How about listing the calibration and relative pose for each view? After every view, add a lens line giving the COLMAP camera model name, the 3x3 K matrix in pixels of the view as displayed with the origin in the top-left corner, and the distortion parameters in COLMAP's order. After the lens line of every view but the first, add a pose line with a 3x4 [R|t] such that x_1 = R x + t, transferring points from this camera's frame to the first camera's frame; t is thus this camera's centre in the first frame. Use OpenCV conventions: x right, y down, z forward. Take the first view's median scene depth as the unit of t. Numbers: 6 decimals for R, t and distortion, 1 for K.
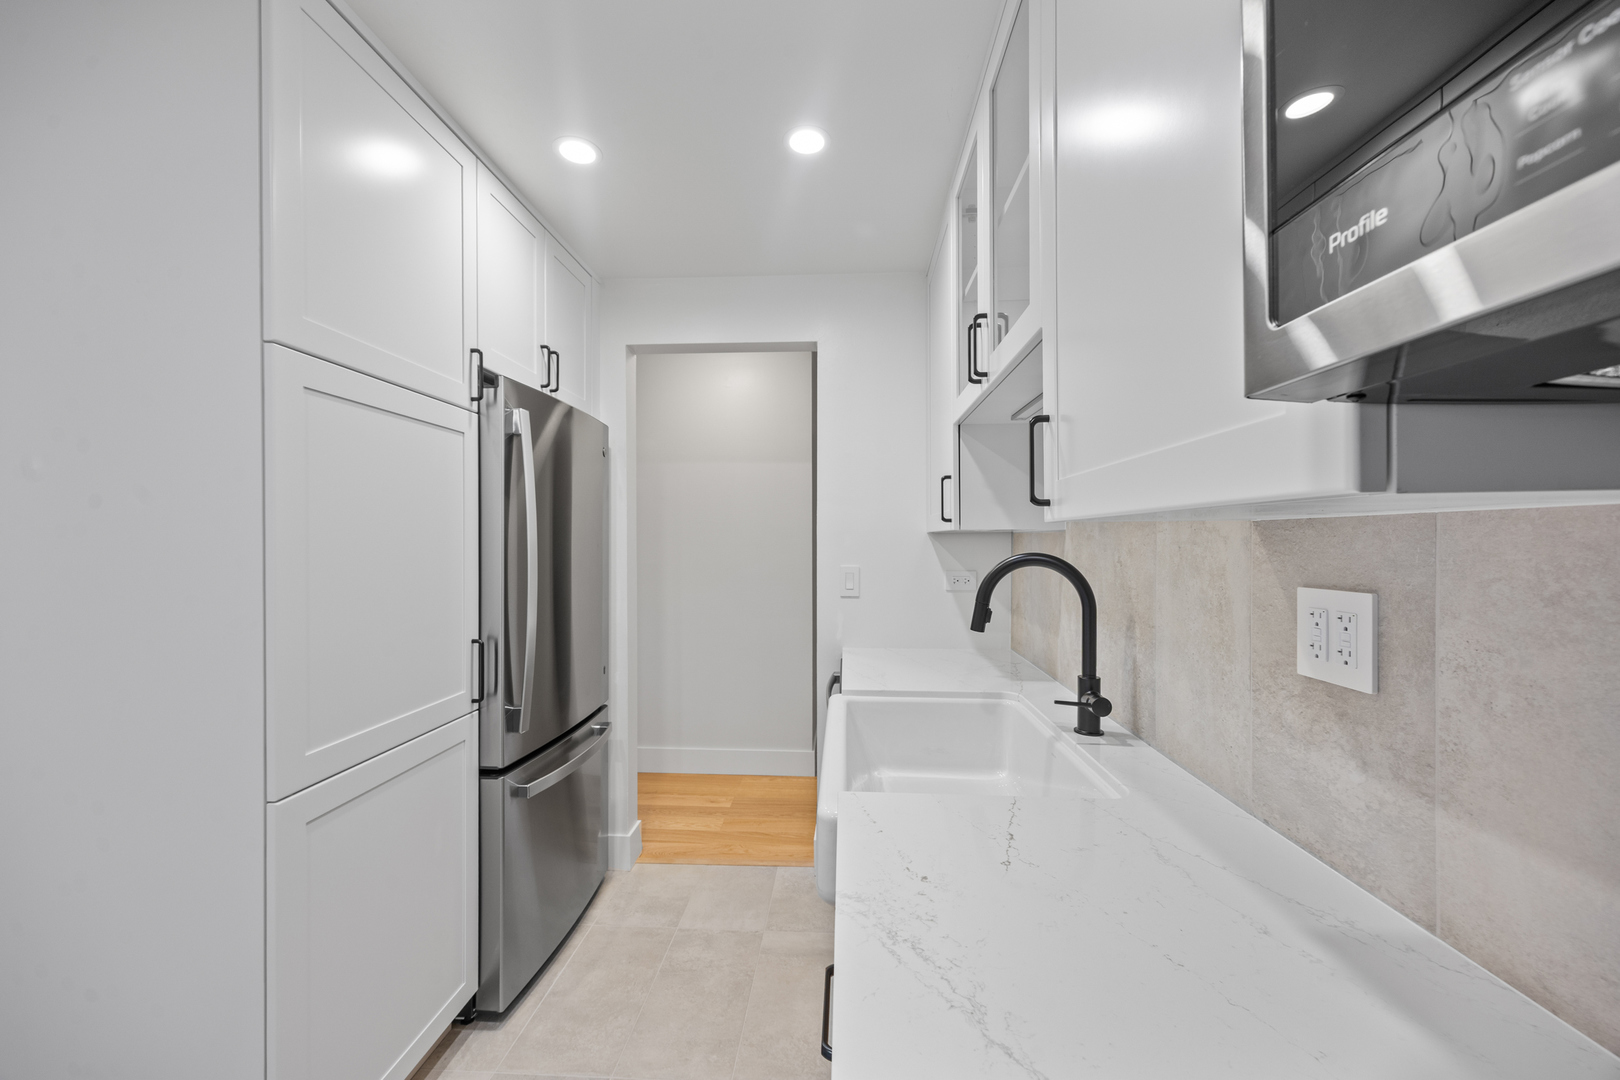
lens RADIAL K [[648.7, 0, 812.5], [0, 648.7, 535.1], [0, 0, 1]] dist [0.001890, 0.000197]
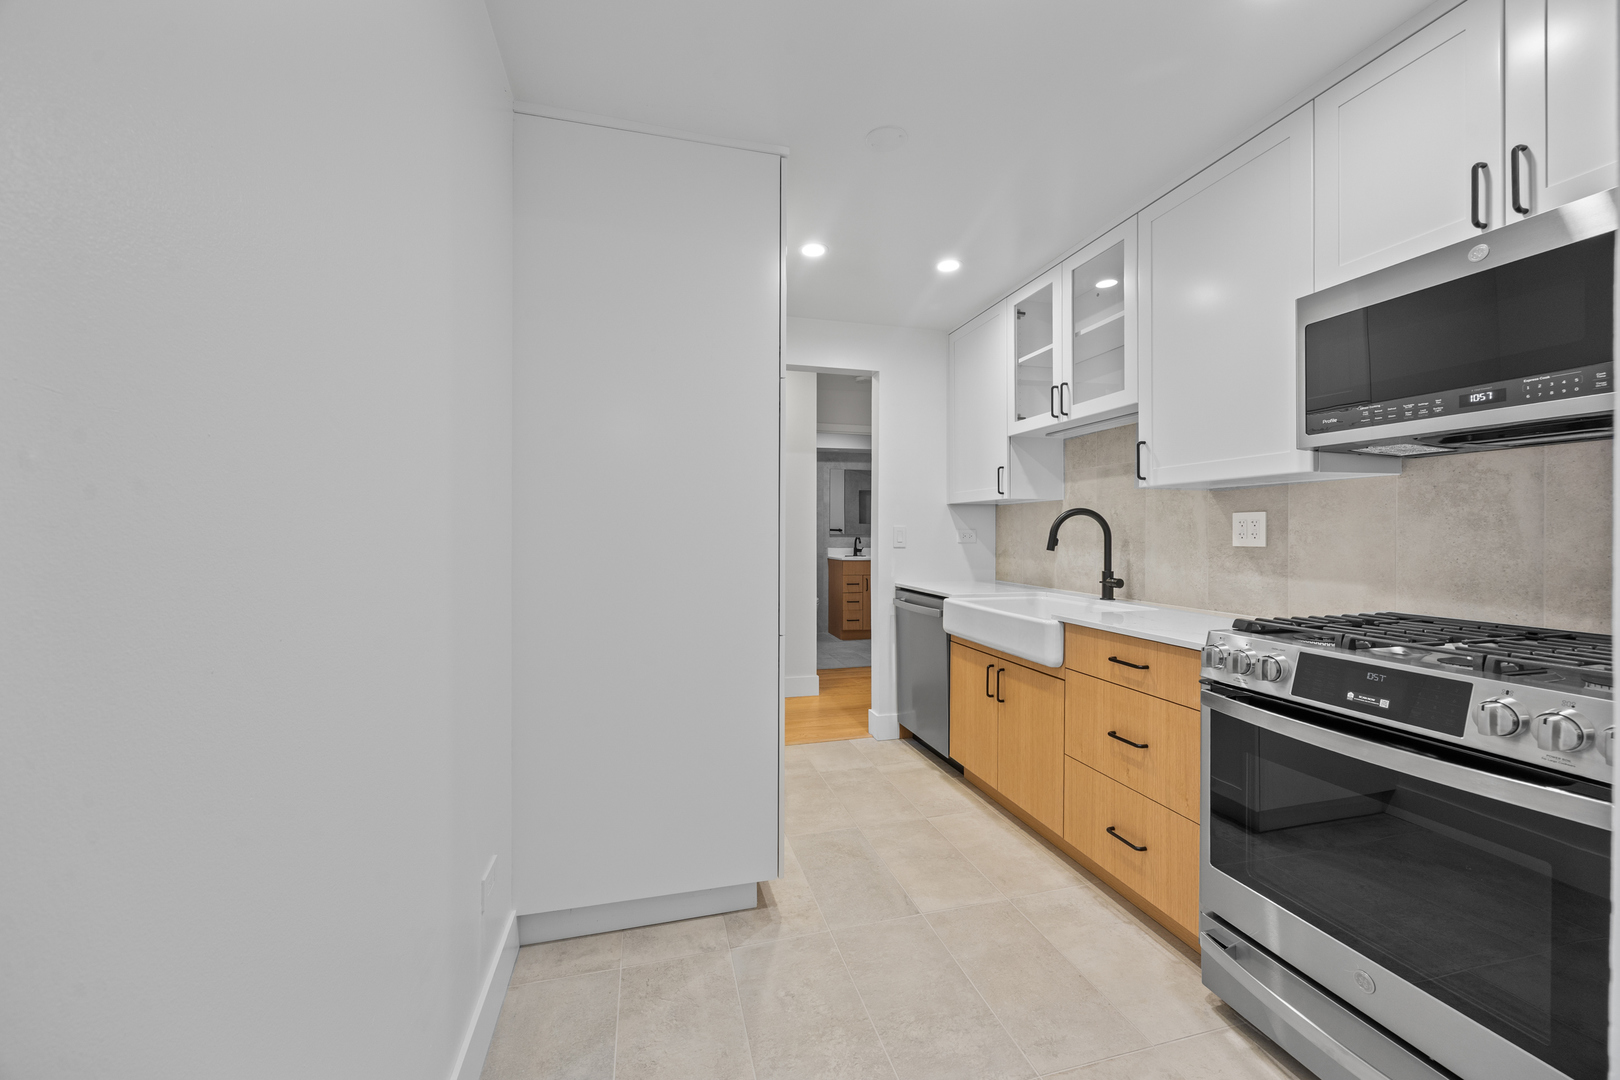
lens RADIAL K [[647.5, 0, 821.6], [0, 647.5, 522.3], [0, 0, 1]] dist [0.001178, 0.000096]
pose [[0.945319, 0.005639, 0.326099, -1.505350], [-0.003013, 0.999959, -0.008556, 0.131505], [-0.326134, 0.007106, 0.945297, -0.833086]]
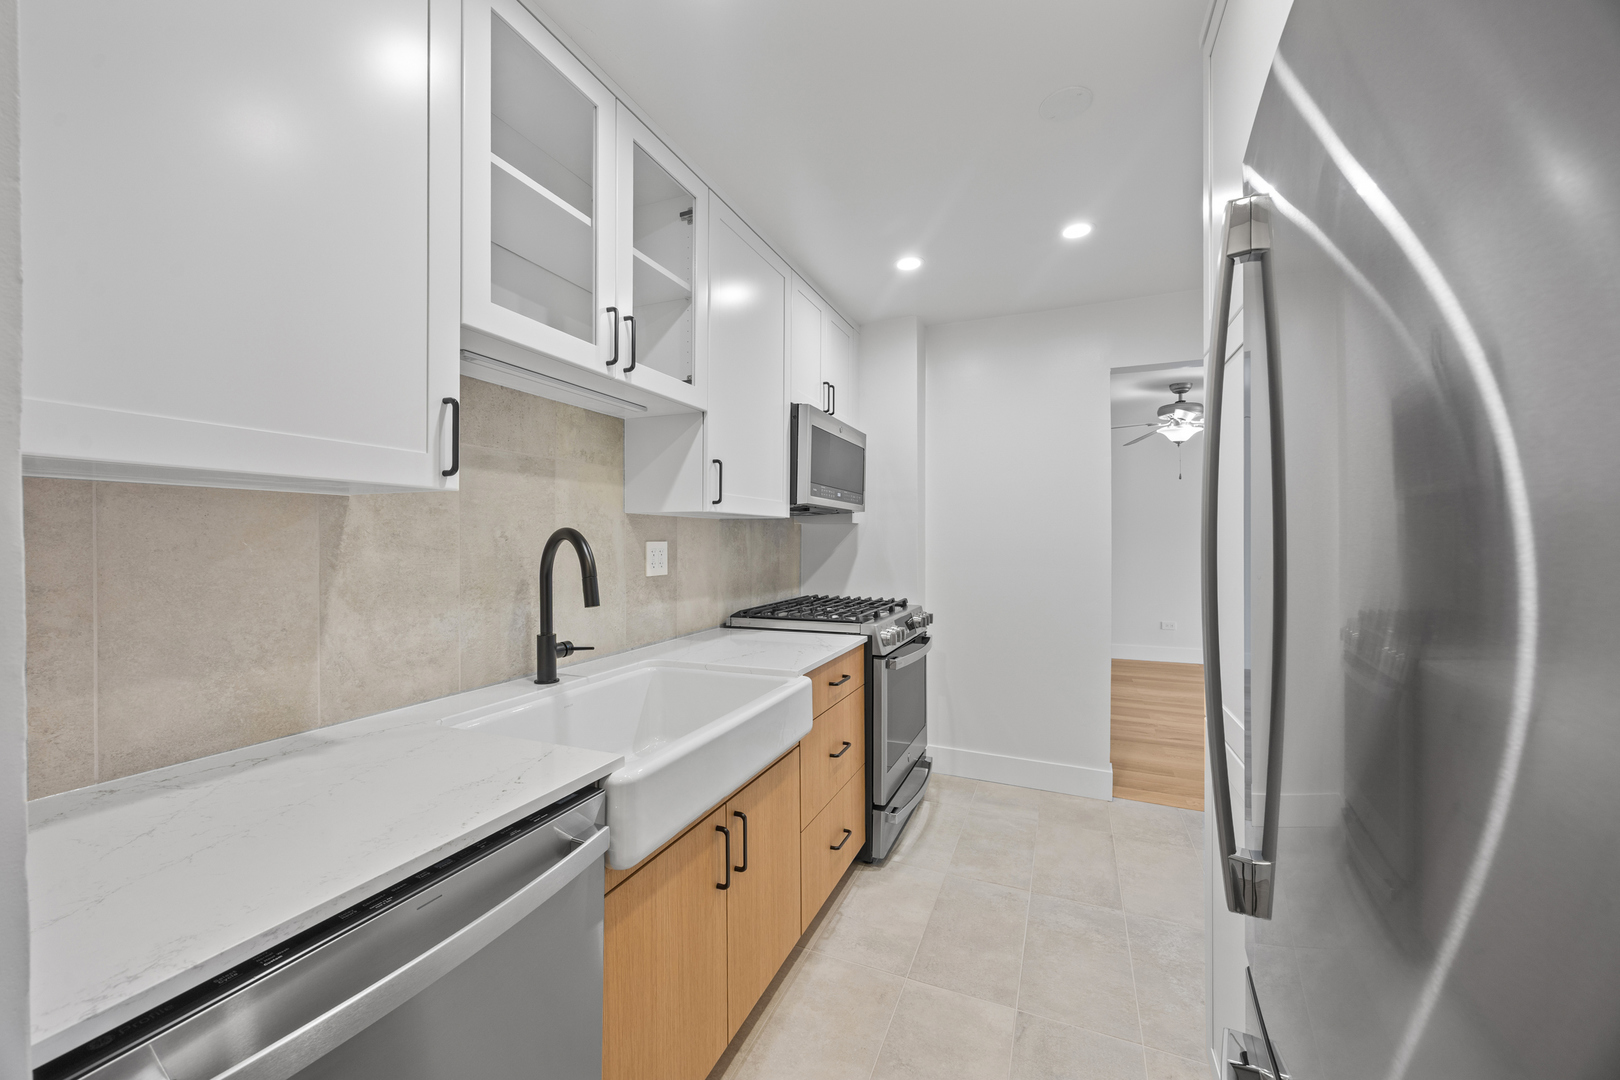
lens RADIAL K [[621.3, 0, 805.5], [0, 621.3, 545.1], [0, 0, 1]] dist [-0.000892, -0.000073]
pose [[-0.942321, 0.004697, 0.334677, -0.567135], [0.004167, 0.999989, -0.002302, 0.091266], [-0.334684, -0.000775, -0.942330, 2.765106]]
